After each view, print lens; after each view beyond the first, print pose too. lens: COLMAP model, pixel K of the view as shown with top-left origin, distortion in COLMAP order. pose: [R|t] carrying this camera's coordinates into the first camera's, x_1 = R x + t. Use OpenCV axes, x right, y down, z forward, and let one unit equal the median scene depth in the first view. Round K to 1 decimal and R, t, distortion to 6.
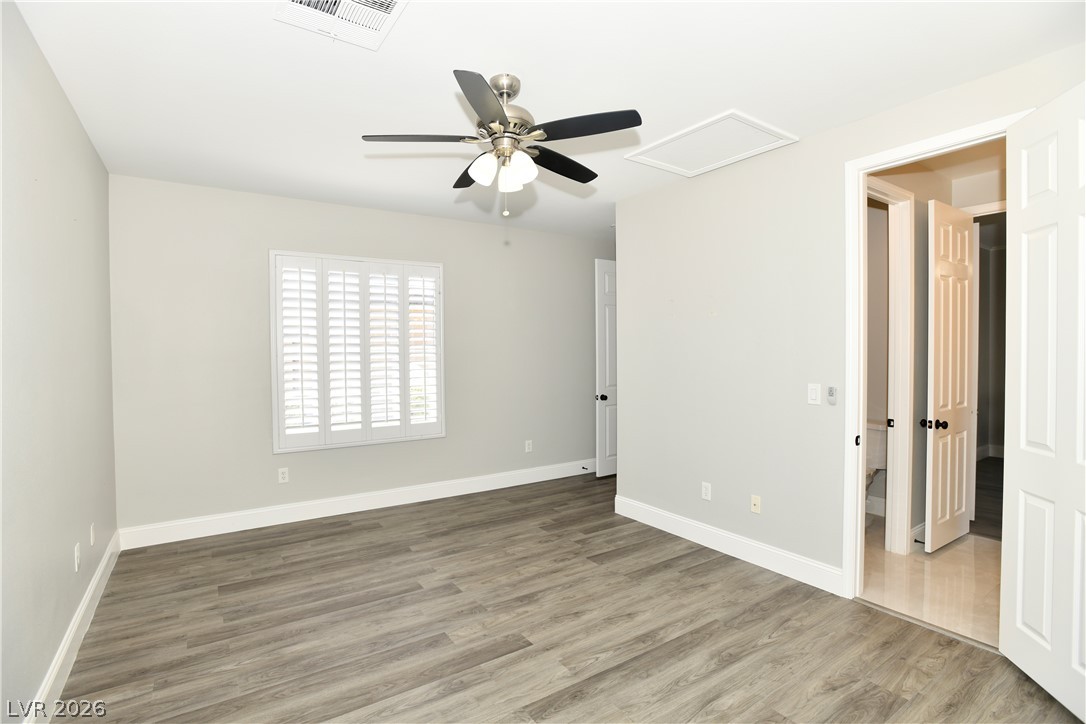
lens RADIAL K [[522.2, 0, 542.9], [0, 522.2, 360.3], [0, 0, 1]] dist [-0.063050, 0.022530]
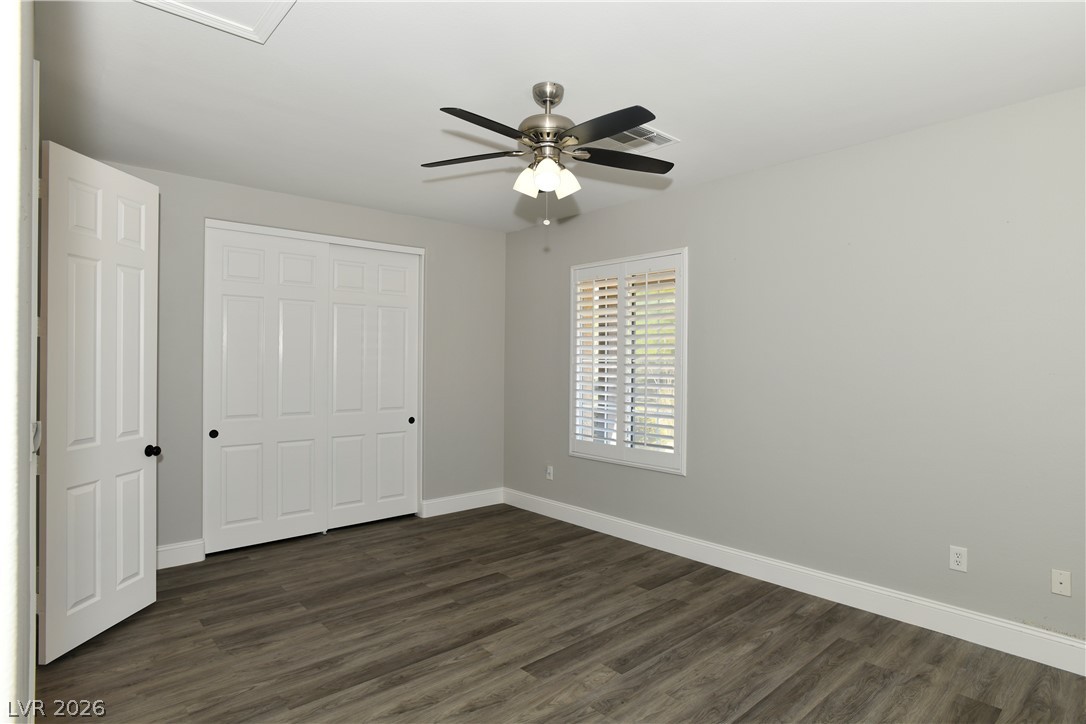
lens RADIAL K [[587.3, 0, 543.0], [0, 587.3, 362.0], [0, 0, 1]] dist [-0.054295, 0.000504]
pose [[-0.990709, -0.000484, -0.135999, 0.086524], [-0.003766, 0.999708, 0.023871, -0.041665], [0.135947, 0.024161, -0.990421, 2.063196]]
